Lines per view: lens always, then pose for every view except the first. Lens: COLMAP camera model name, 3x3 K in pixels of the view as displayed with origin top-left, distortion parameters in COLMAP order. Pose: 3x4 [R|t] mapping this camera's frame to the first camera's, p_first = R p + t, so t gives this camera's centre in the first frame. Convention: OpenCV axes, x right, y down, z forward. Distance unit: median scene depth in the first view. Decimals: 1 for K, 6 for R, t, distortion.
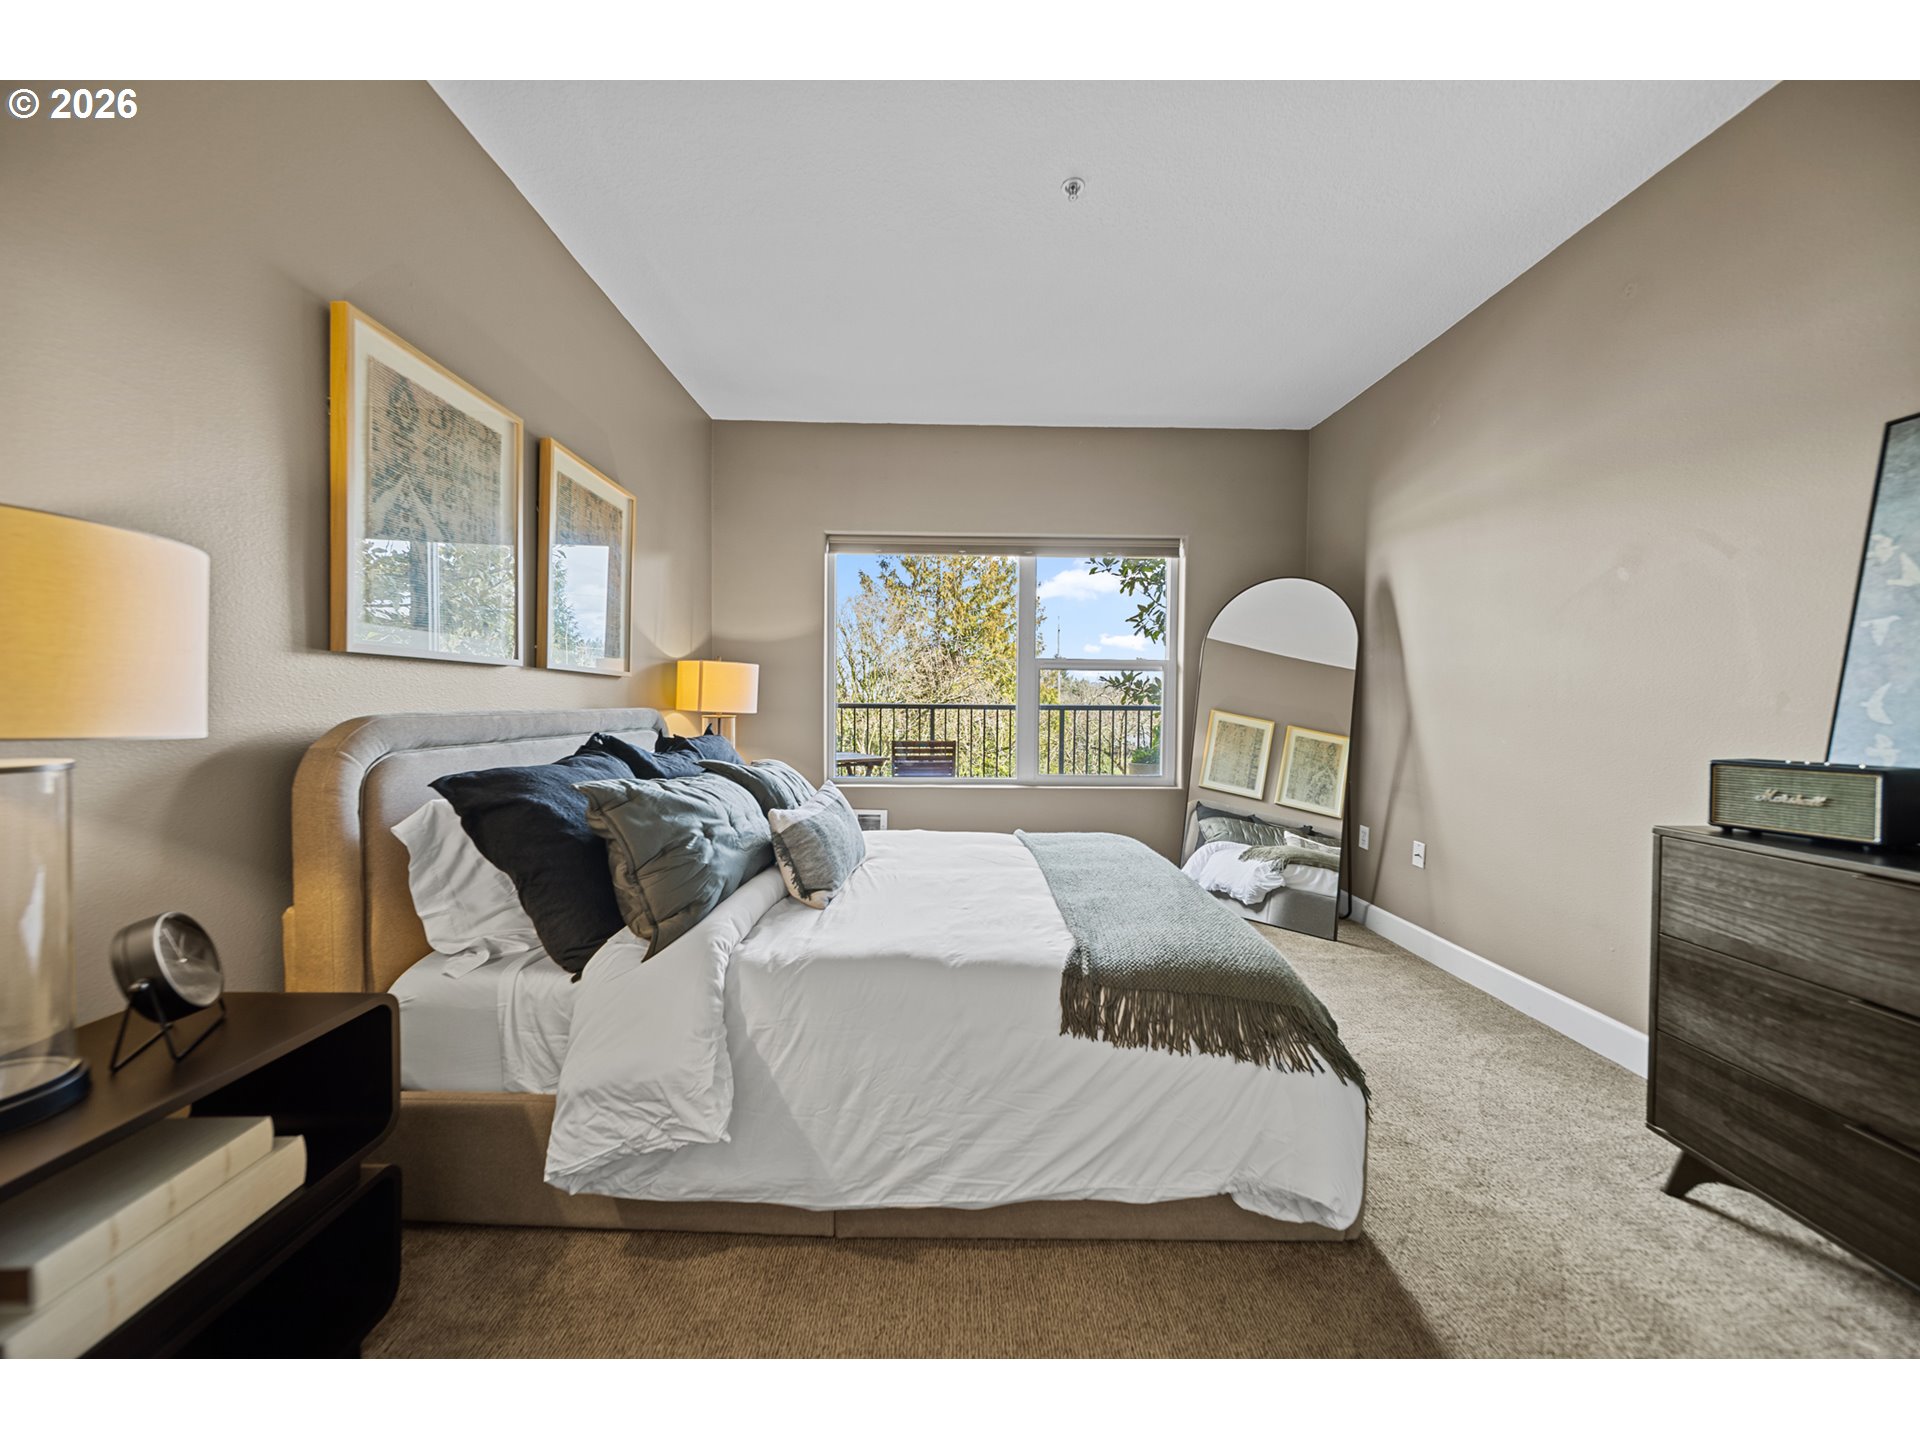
lens RADIAL K [[674.5, 0, 963.6], [0, 674.5, 720.2], [0, 0, 1]] dist [-0.000947, -0.000145]
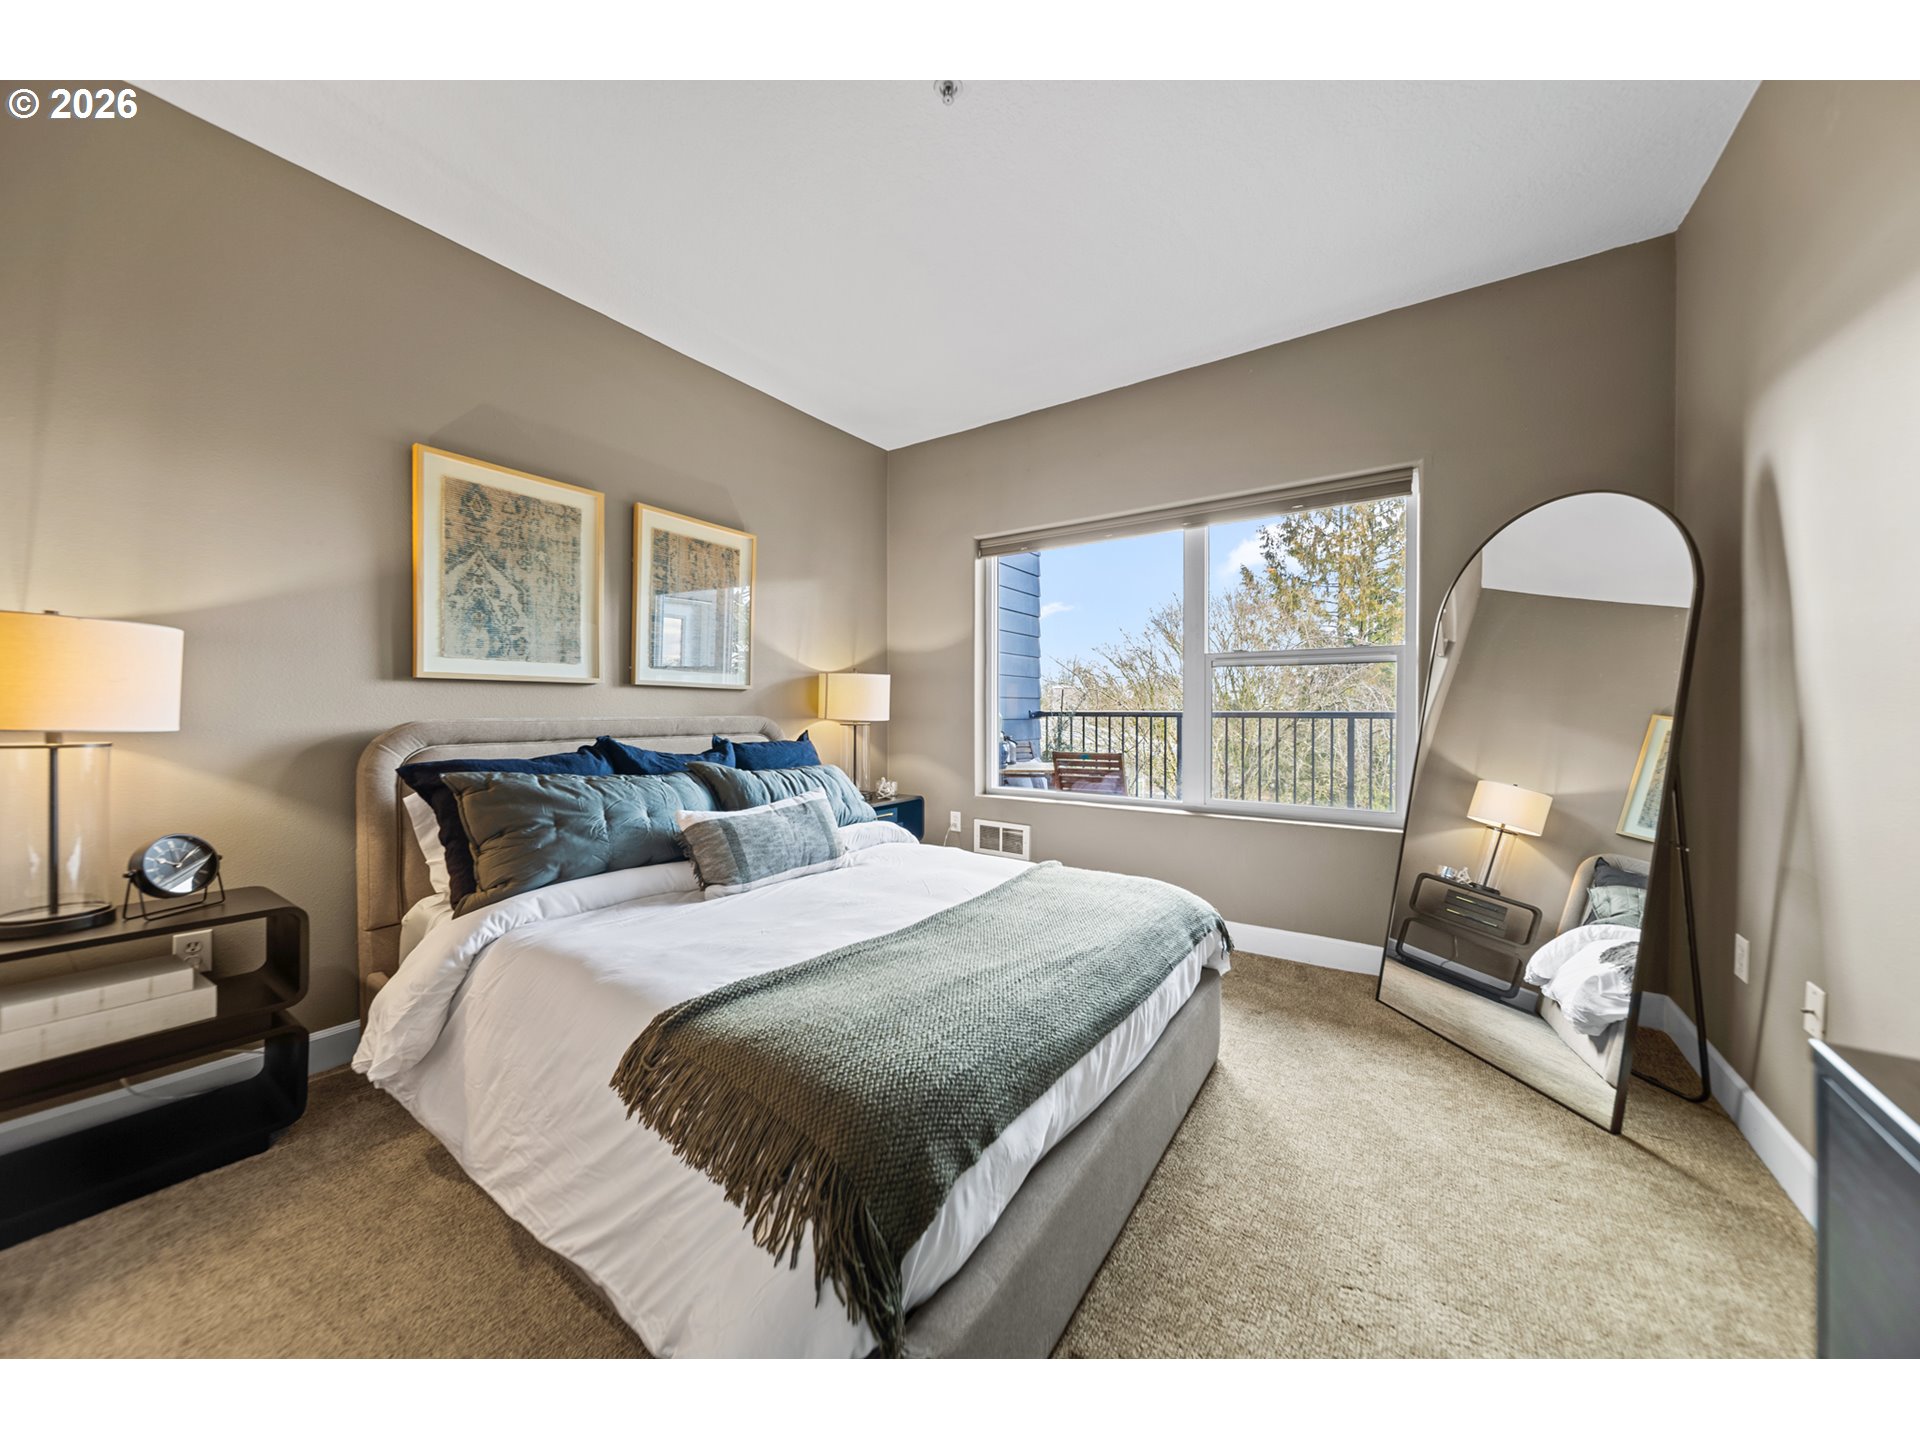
lens RADIAL K [[674.5, 0, 963.6], [0, 674.5, 720.2], [0, 0, 1]] dist [-0.000947, -0.000145]
pose [[0.814251, -0.000288, -0.580513, 0.729360], [-0.008401, 0.999889, -0.012280, -0.000252], [0.580452, 0.014876, 0.814158, 0.390015]]
